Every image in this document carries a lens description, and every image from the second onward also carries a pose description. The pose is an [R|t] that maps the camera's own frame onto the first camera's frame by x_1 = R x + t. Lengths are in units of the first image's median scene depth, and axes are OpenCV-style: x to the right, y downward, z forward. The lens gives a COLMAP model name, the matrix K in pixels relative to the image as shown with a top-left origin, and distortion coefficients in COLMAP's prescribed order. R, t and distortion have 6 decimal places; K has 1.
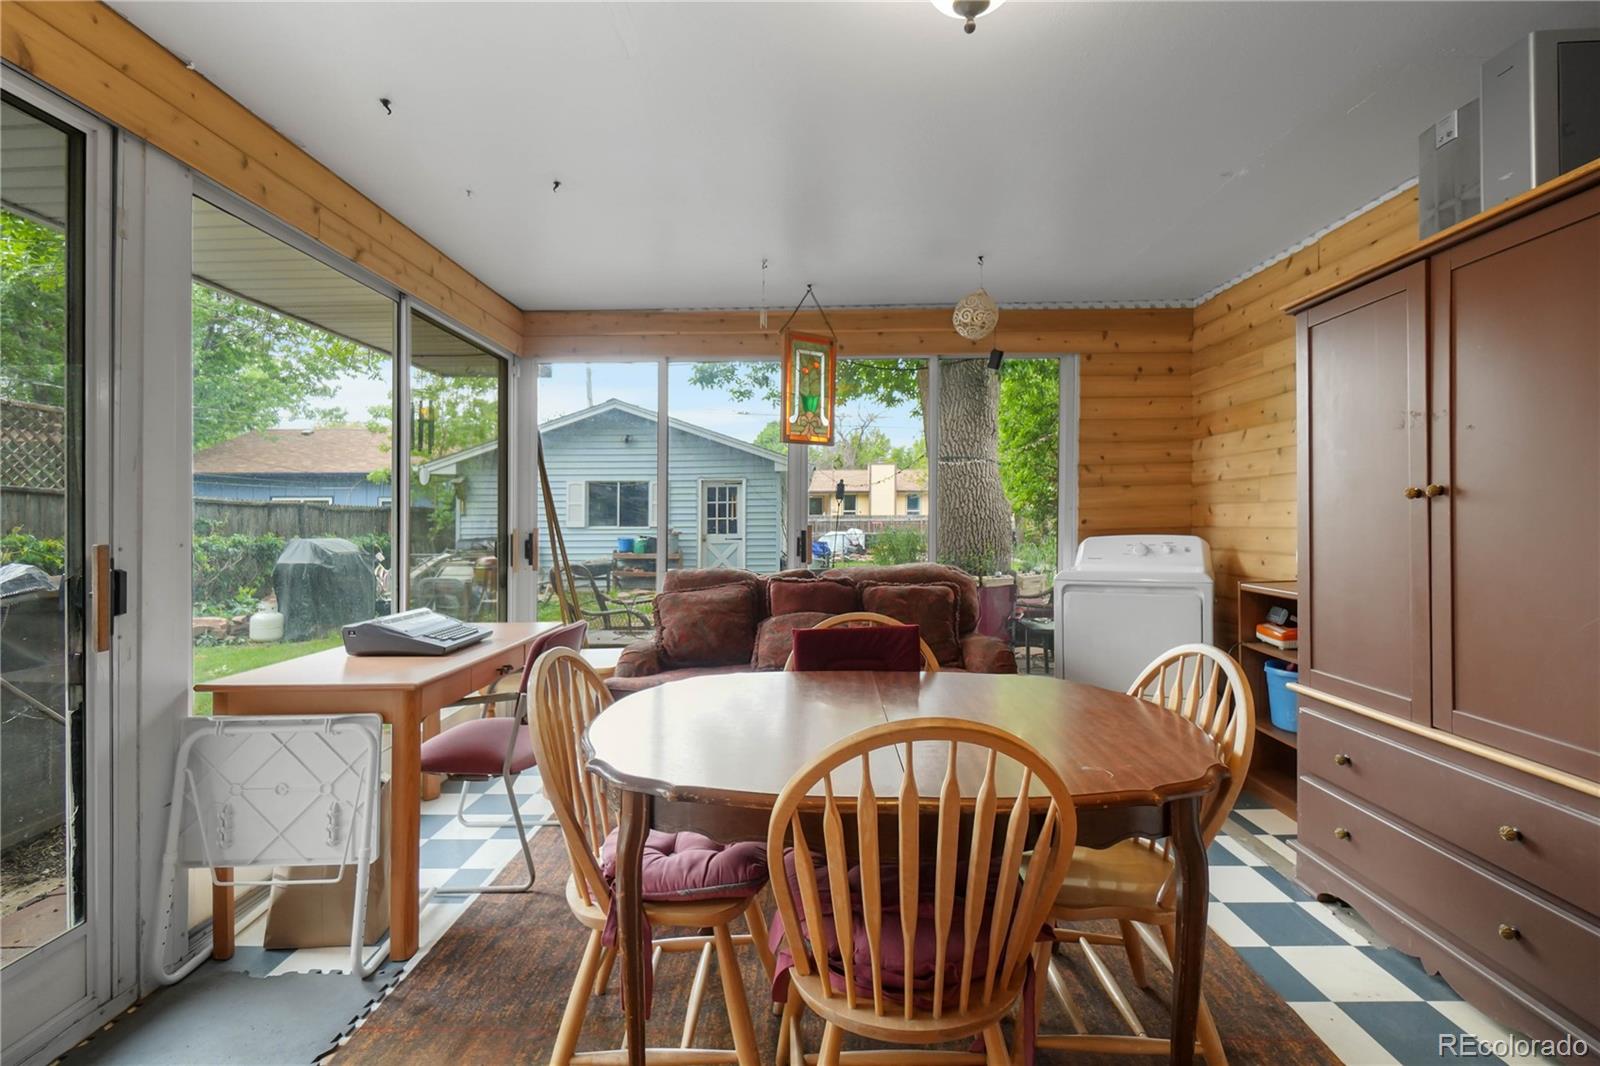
lens RADIAL K [[695.2, 0, 770.2], [0, 695.2, 520.6], [0, 0, 1]] dist [-0.003462, -0.000863]
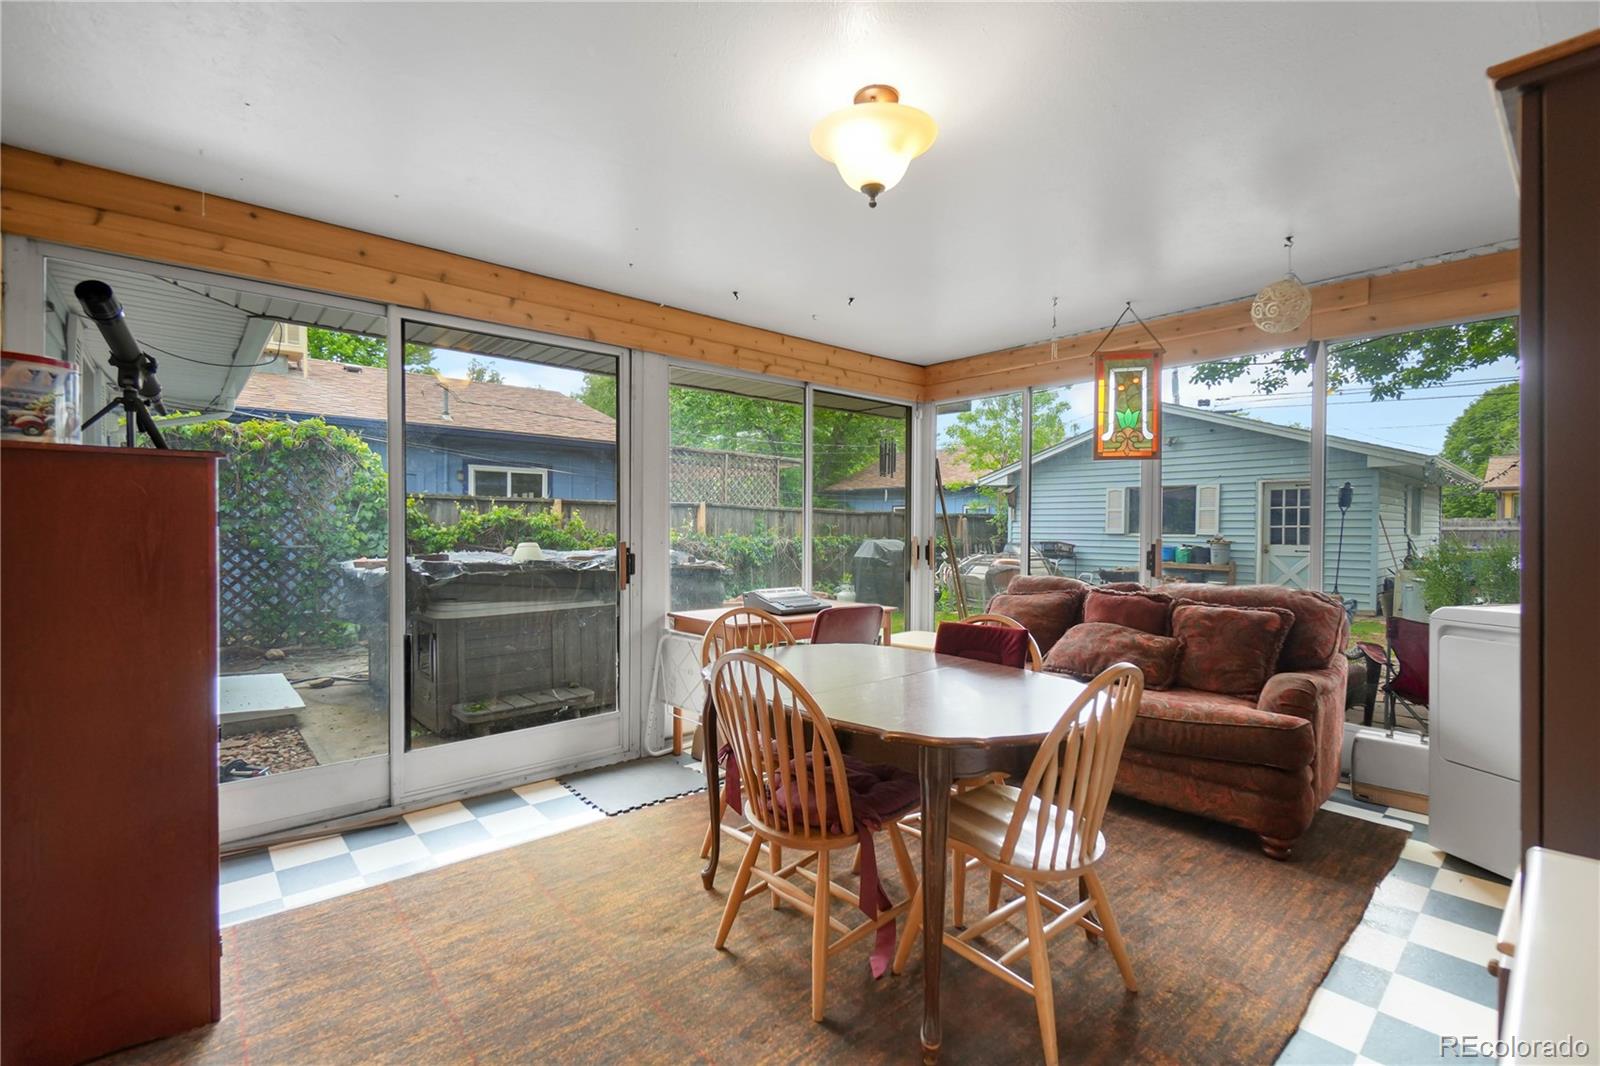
lens RADIAL K [[696.0, 0, 800.0], [0, 696.0, 533.0], [0, 0, 1]] dist [-0.000634, -0.000200]
pose [[0.677715, 0.016470, -0.735140, 0.475816], [-0.006557, 0.999845, 0.016355, -0.016008], [0.735295, -0.006263, 0.677718, -0.039852]]
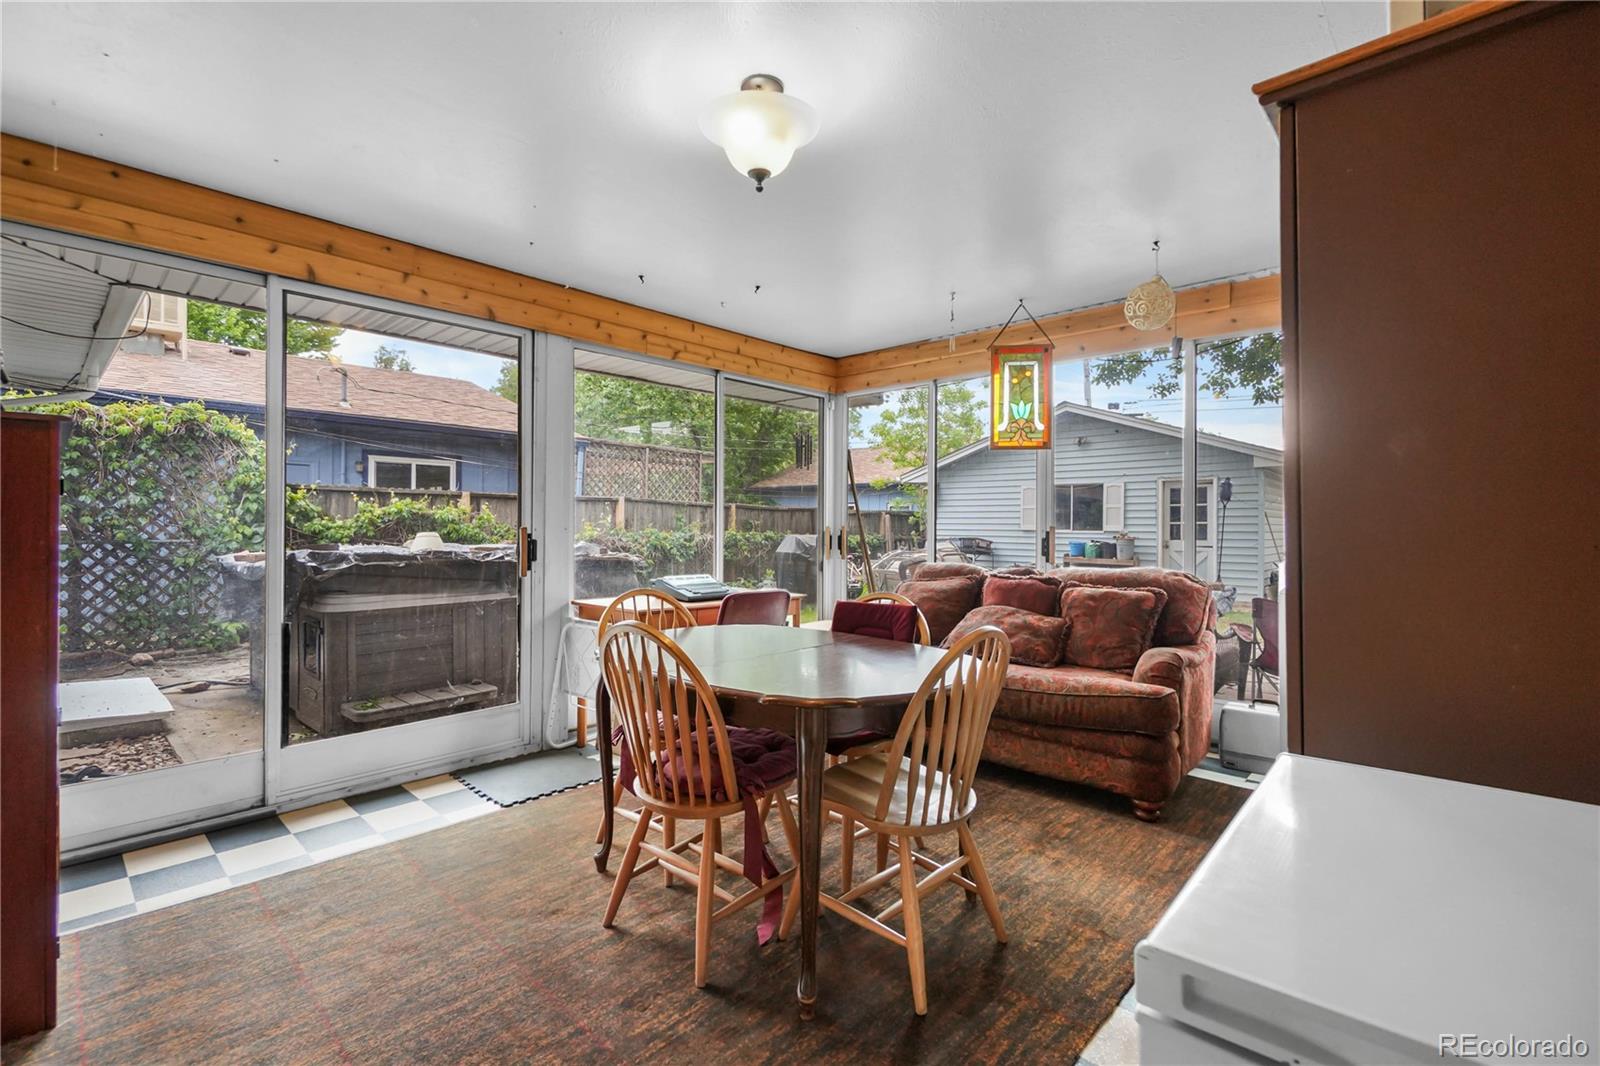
lens RADIAL K [[707.0, 0, 797.5], [0, 707.0, 523.3], [0, 0, 1]] dist [-0.001617, -0.000784]
pose [[0.745712, 0.009156, -0.666205, 0.515307], [-0.010750, 0.999941, 0.001709, 0.004367], [0.666181, 0.005887, 0.745766, -0.031490]]
